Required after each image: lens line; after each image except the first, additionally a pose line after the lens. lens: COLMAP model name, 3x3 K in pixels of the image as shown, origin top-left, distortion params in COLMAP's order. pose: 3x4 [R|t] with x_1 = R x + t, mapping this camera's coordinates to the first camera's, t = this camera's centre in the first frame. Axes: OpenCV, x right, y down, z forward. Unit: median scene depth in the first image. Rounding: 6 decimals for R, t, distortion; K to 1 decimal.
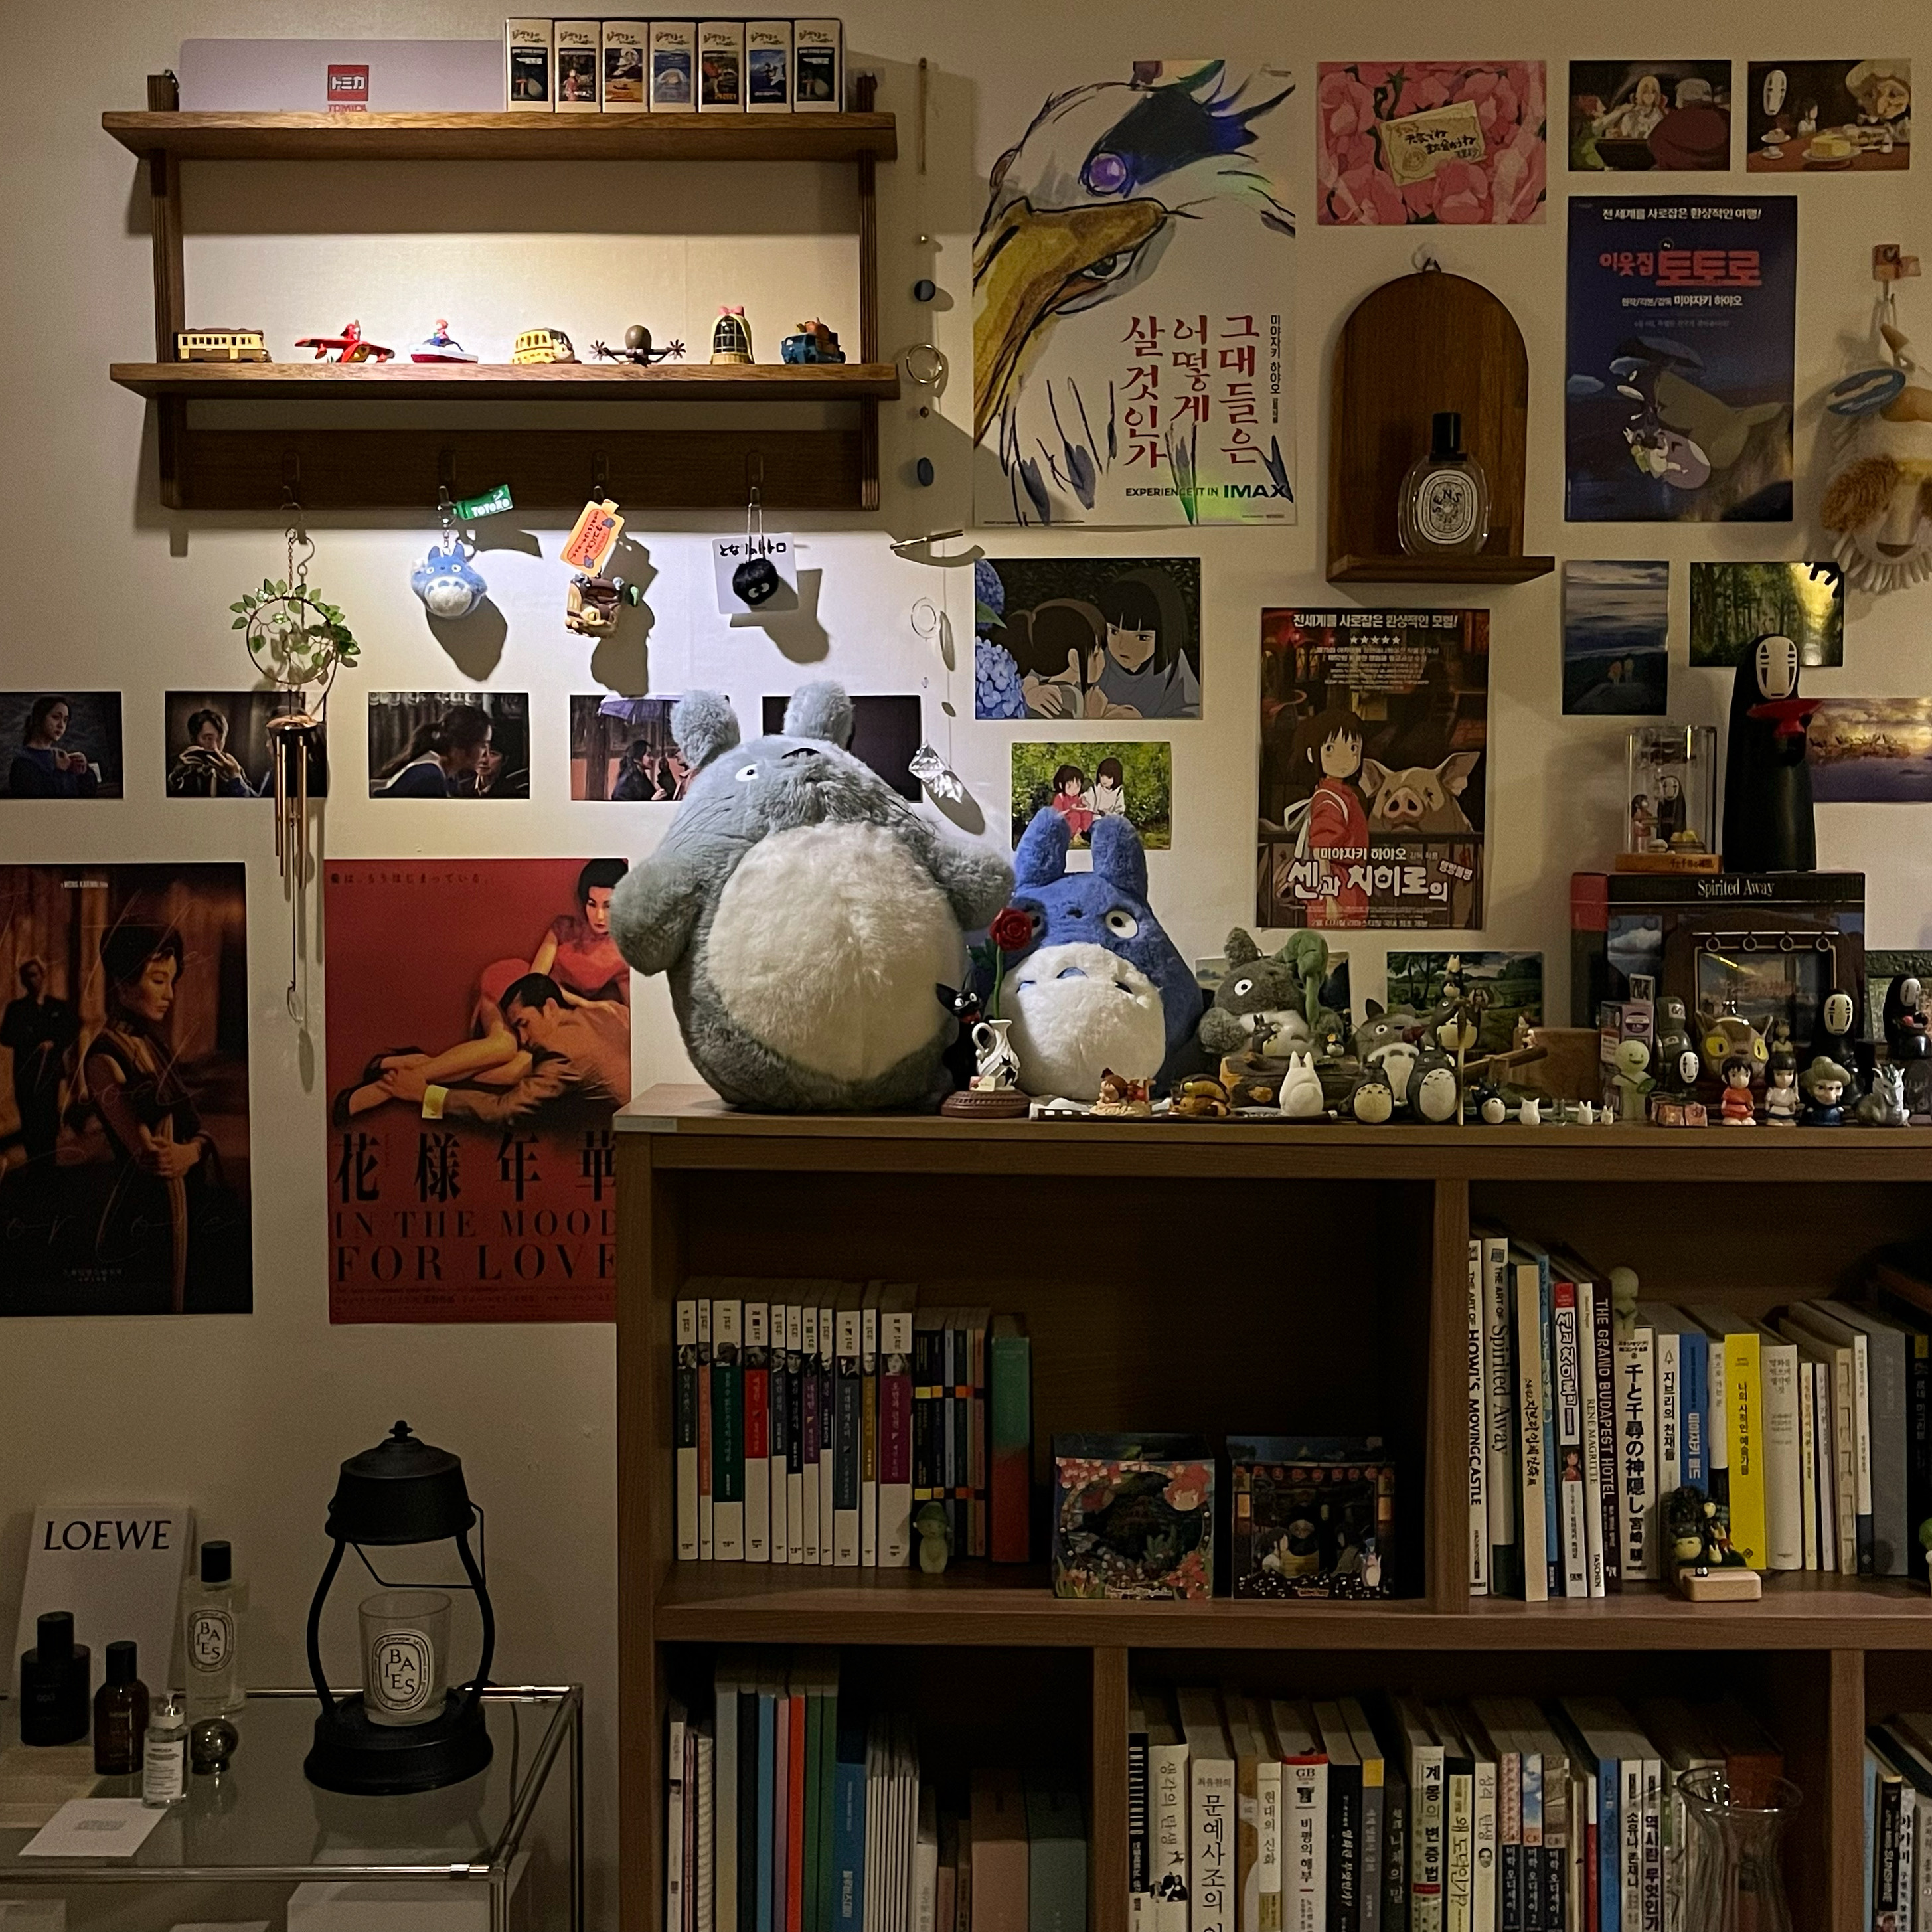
lens RADIAL K [[2362.6, 0, 975.8], [0, 2362.6, 954.7], [0, 0, 1]] dist [0.045788, 0.000000]
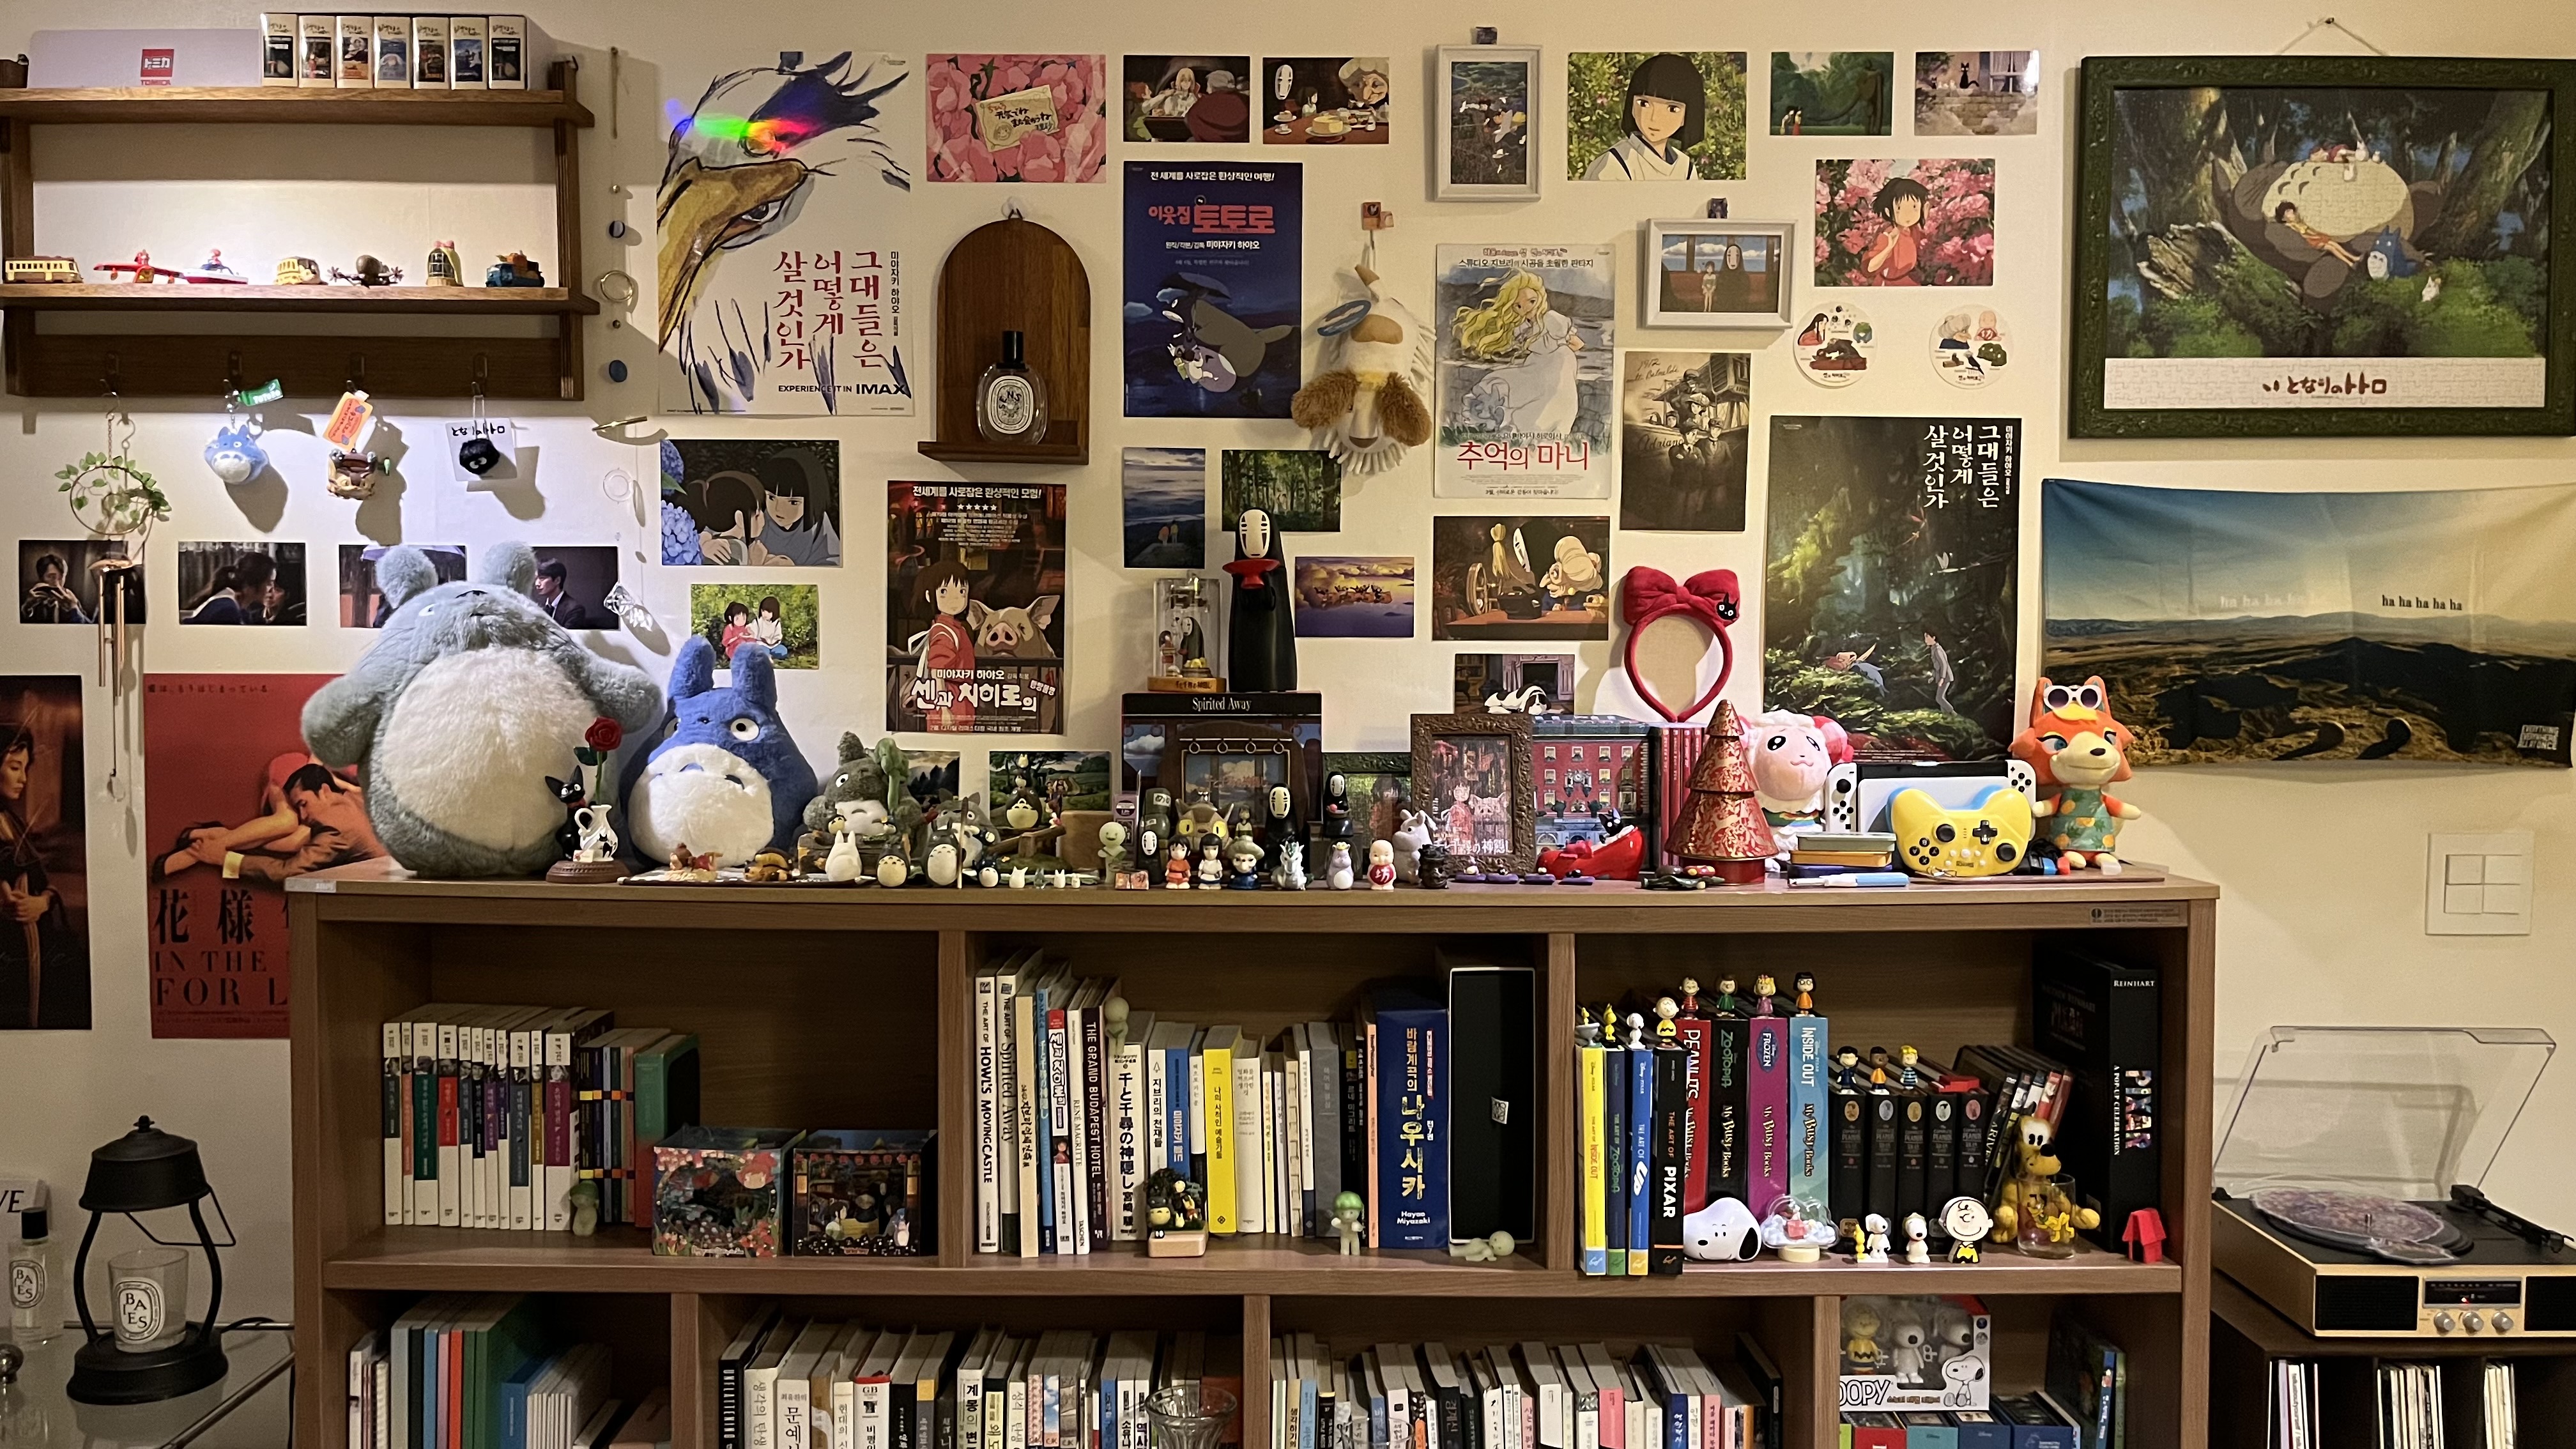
lens RADIAL K [[1935.1, 0, 1284.4], [0, 1935.1, 750.1], [0, 0, 1]] dist [0.048606, -0.072173]
pose [[0.999937, 0.005995, 0.009490, 0.325346], [-0.006066, 0.999954, 0.007410, -0.010466], [-0.009445, -0.007467, 0.999928, -0.047971]]
